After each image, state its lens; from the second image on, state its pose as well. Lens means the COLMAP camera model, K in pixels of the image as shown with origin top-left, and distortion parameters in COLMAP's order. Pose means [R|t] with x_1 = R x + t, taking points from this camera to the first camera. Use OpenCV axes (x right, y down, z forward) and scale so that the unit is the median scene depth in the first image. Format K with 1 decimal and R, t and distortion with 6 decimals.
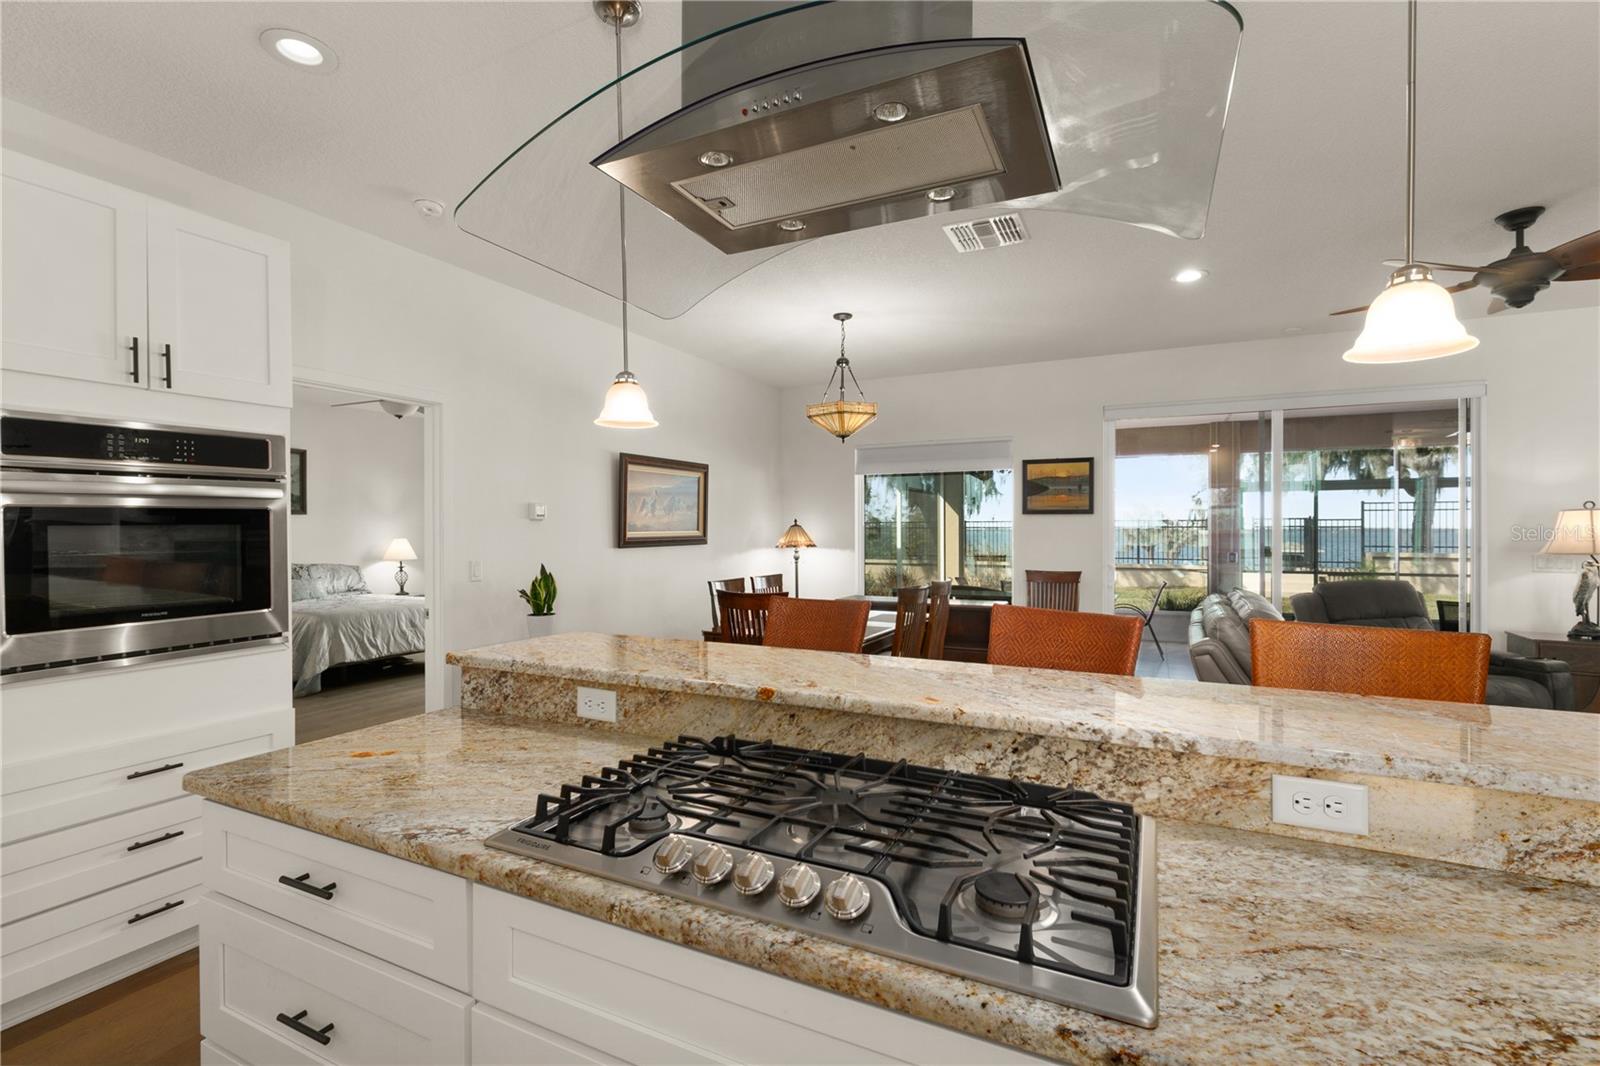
lens RADIAL K [[721.5, 0, 792.6], [0, 721.5, 533.3], [0, 0, 1]] dist [0.000845, 0.000196]
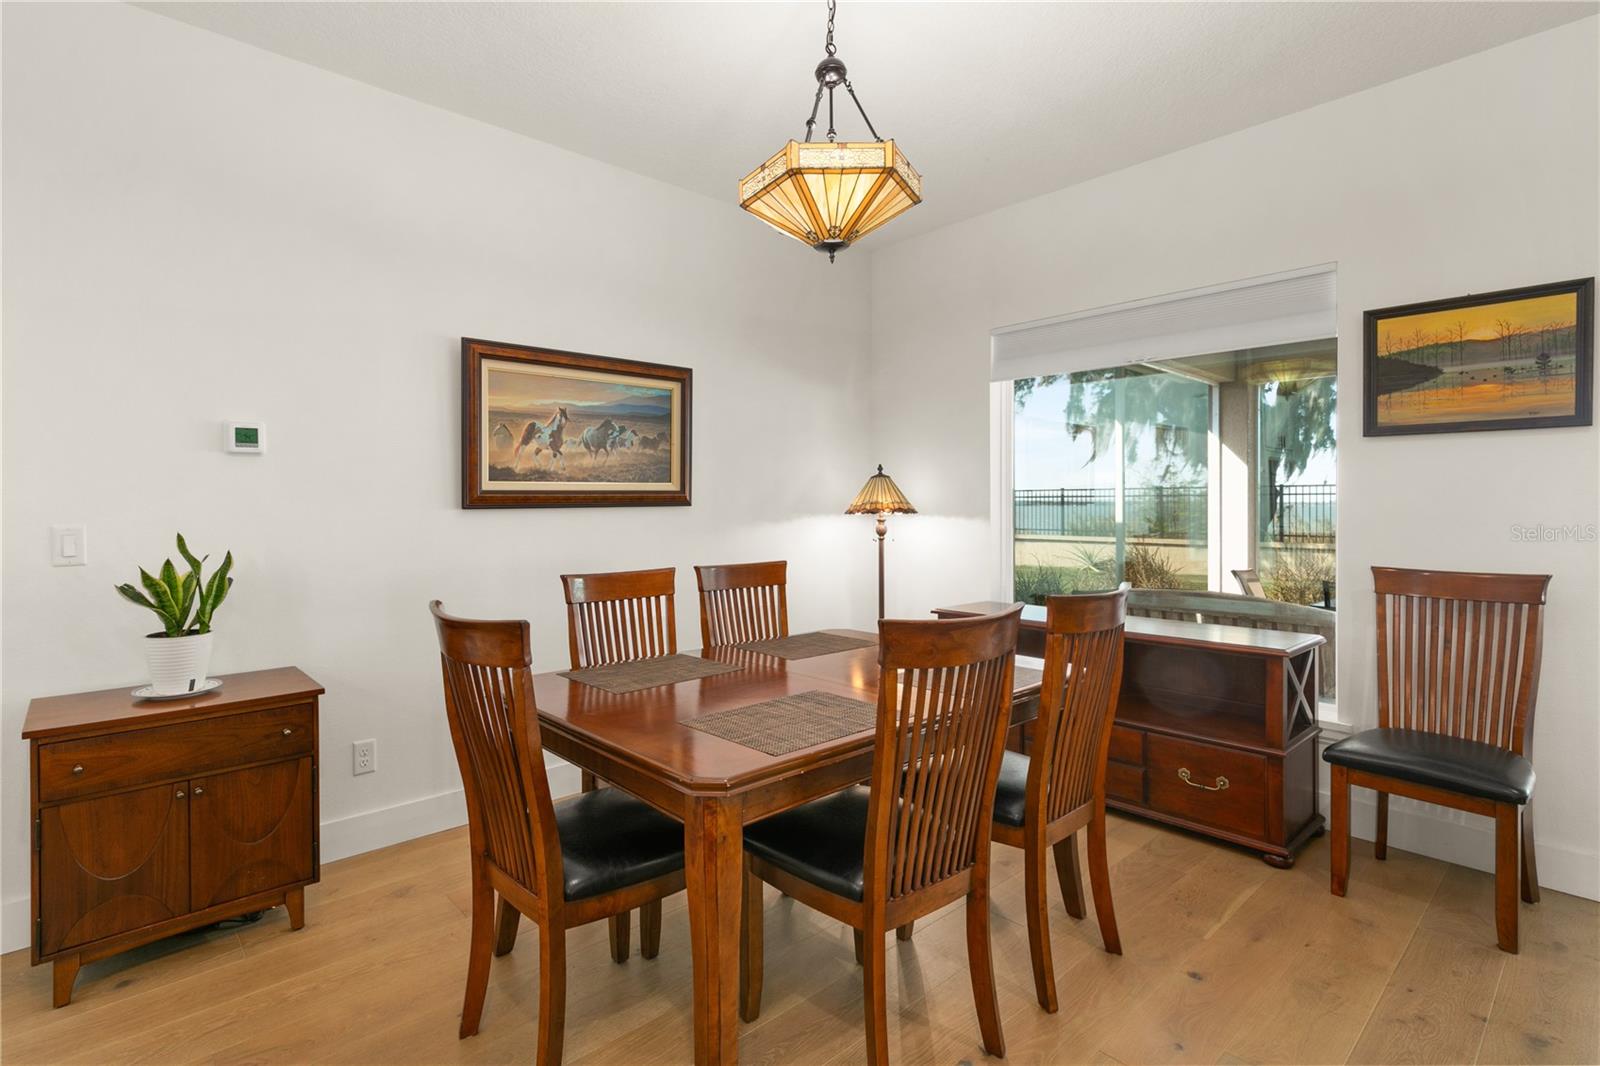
lens RADIAL K [[750.4, 0, 743.9], [0, 750.4, 510.4], [0, 0, 1]] dist [-0.004753, -0.001257]
pose [[0.921113, 0.002993, -0.389284, 0.216296], [-0.000421, 0.999978, 0.006690, 0.020265], [0.389295, -0.005998, 0.921093, 0.634987]]
